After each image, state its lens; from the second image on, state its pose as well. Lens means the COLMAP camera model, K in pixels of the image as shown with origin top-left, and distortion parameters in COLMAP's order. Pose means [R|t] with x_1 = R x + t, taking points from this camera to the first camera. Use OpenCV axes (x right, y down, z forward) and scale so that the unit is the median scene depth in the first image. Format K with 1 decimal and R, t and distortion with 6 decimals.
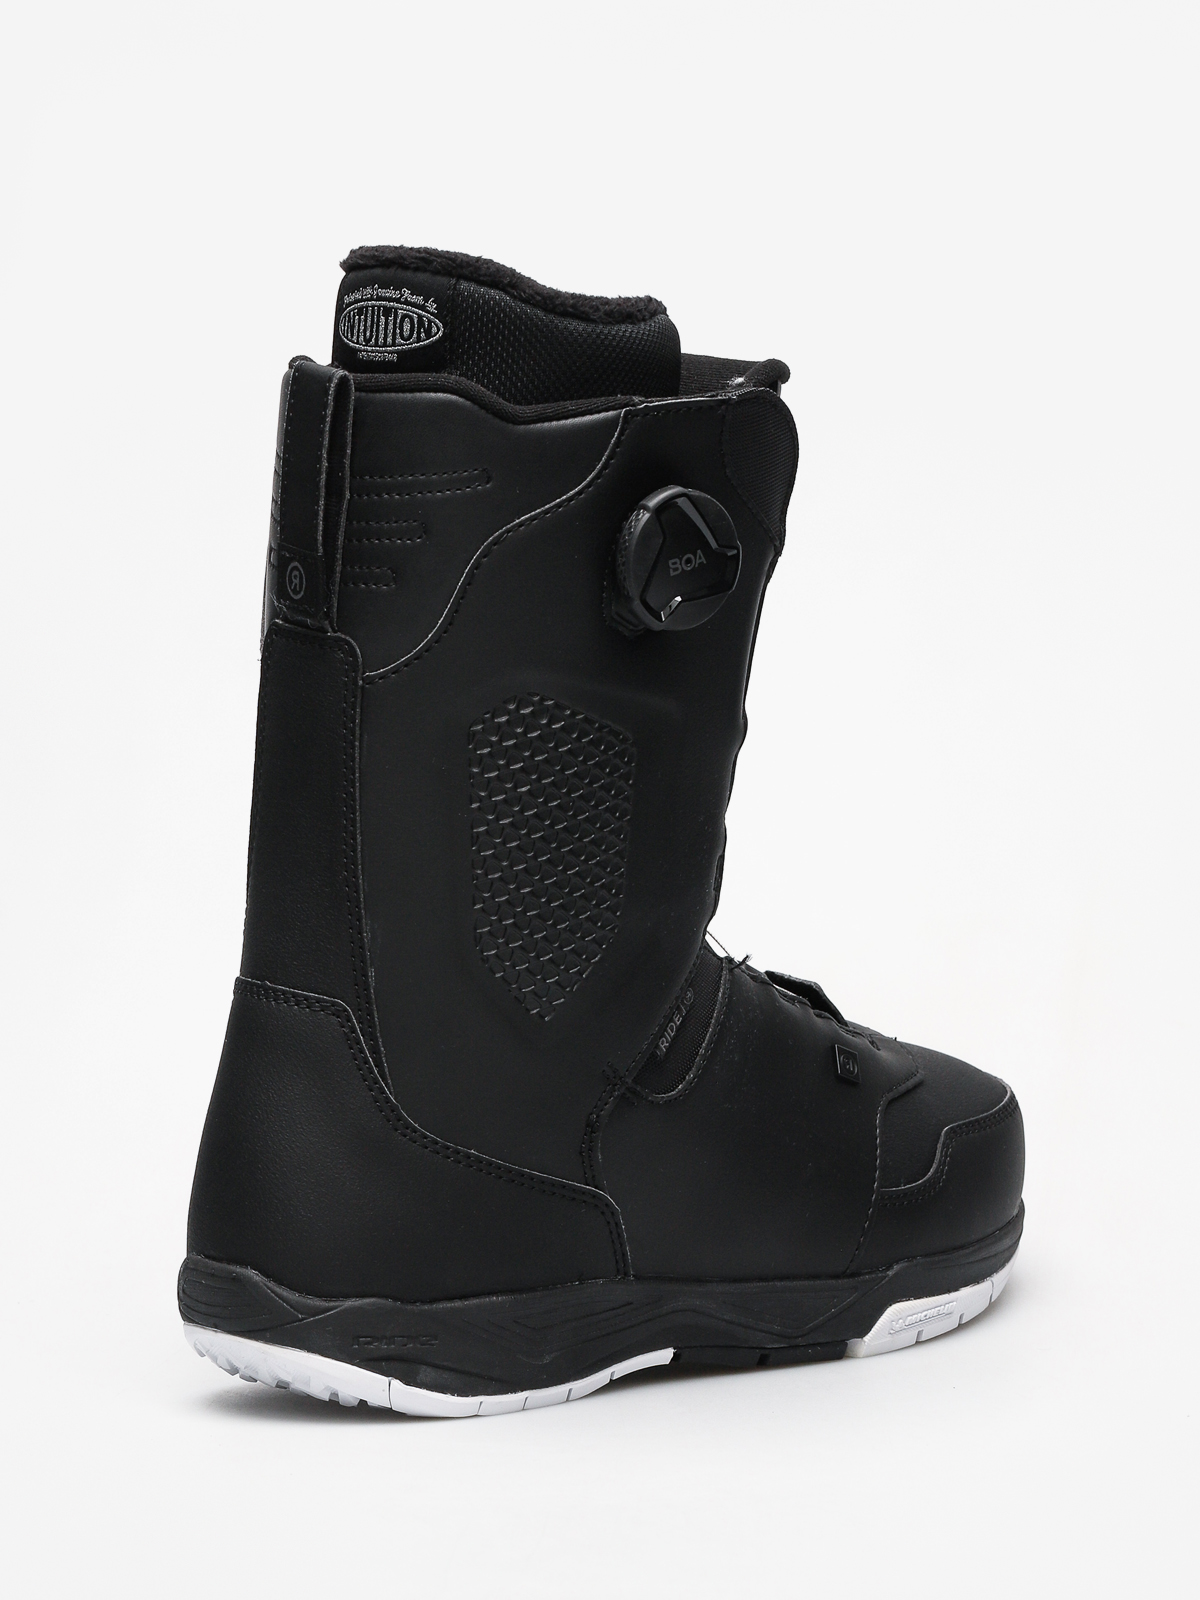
lens RADIAL K [[4497.9, 0, 600.0], [0, 4497.9, 802.1], [0, 0, 1]] dist [-0.029382, 0.000000]
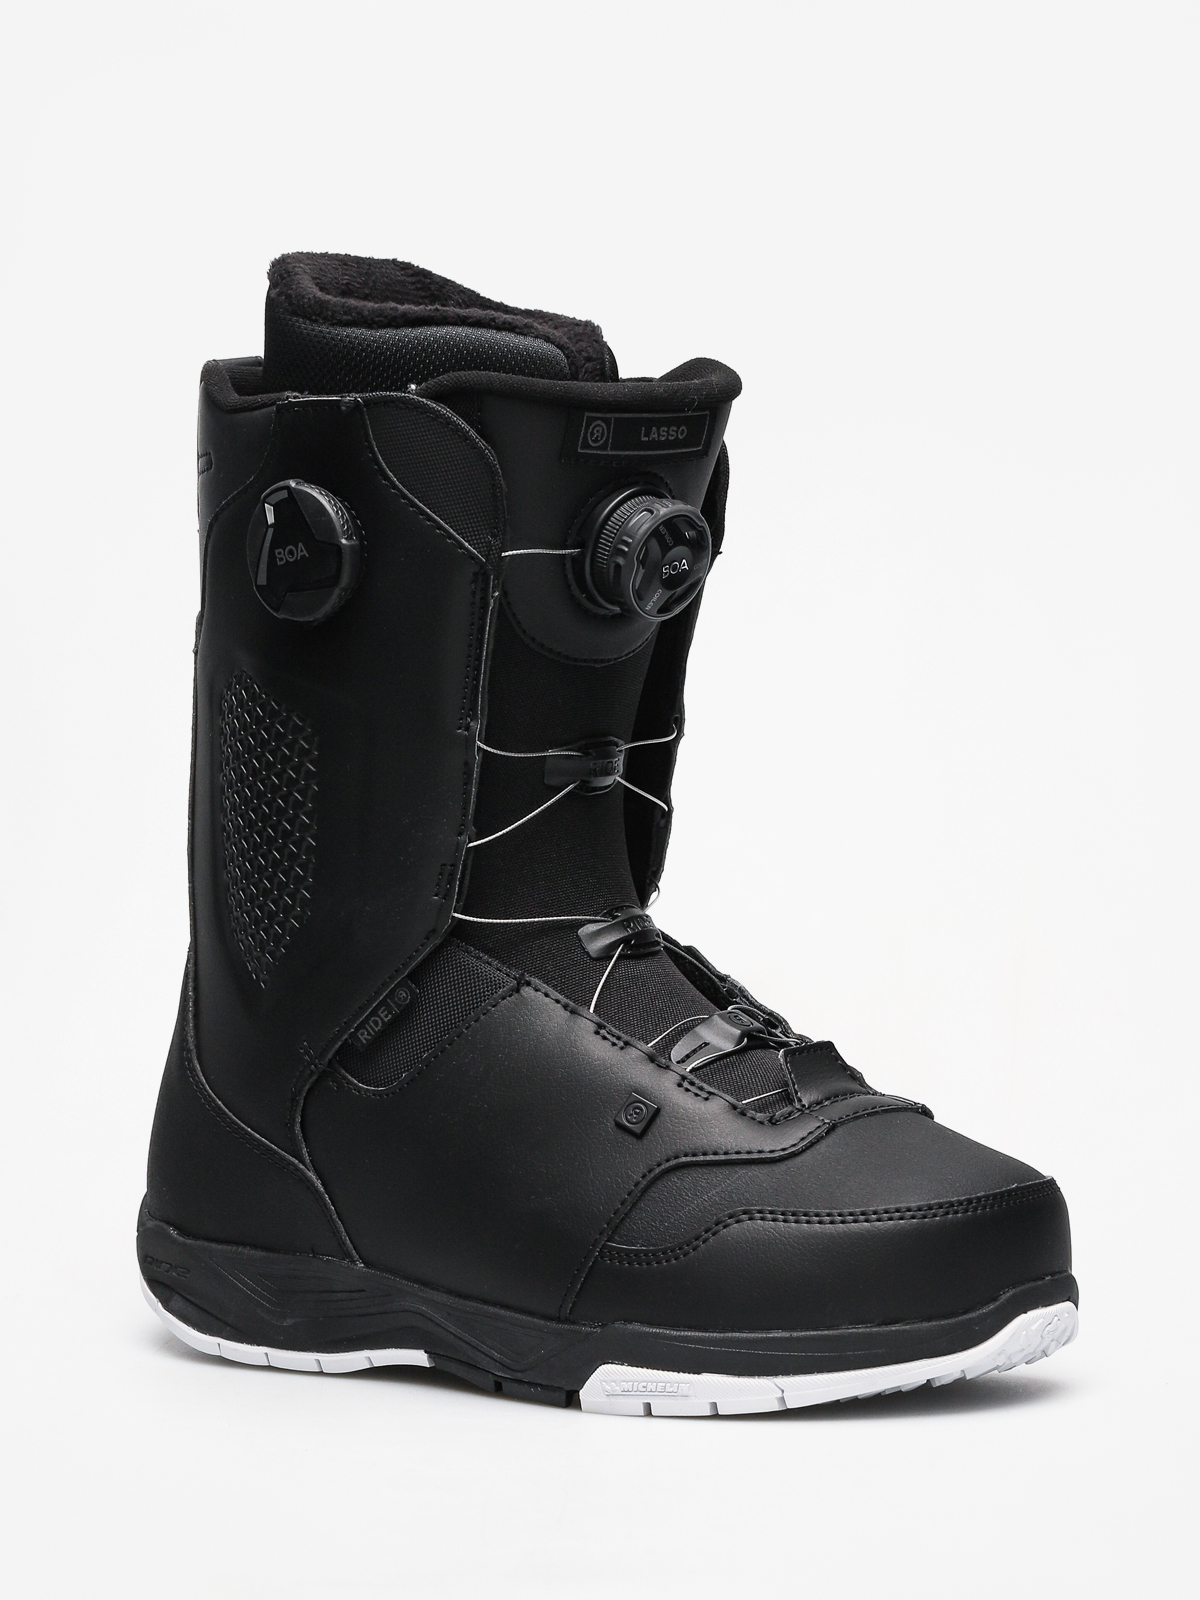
lens RADIAL K [[4497.9, 0, 600.0], [0, 4497.9, 798.6], [0, 0, 1]] dist [-0.029382, 0.000000]
pose [[0.588377, 0.114505, -0.800438, 0.837767], [-0.155511, 0.987467, 0.026949, -0.034359], [0.793491, 0.108620, 0.598810, 0.417061]]
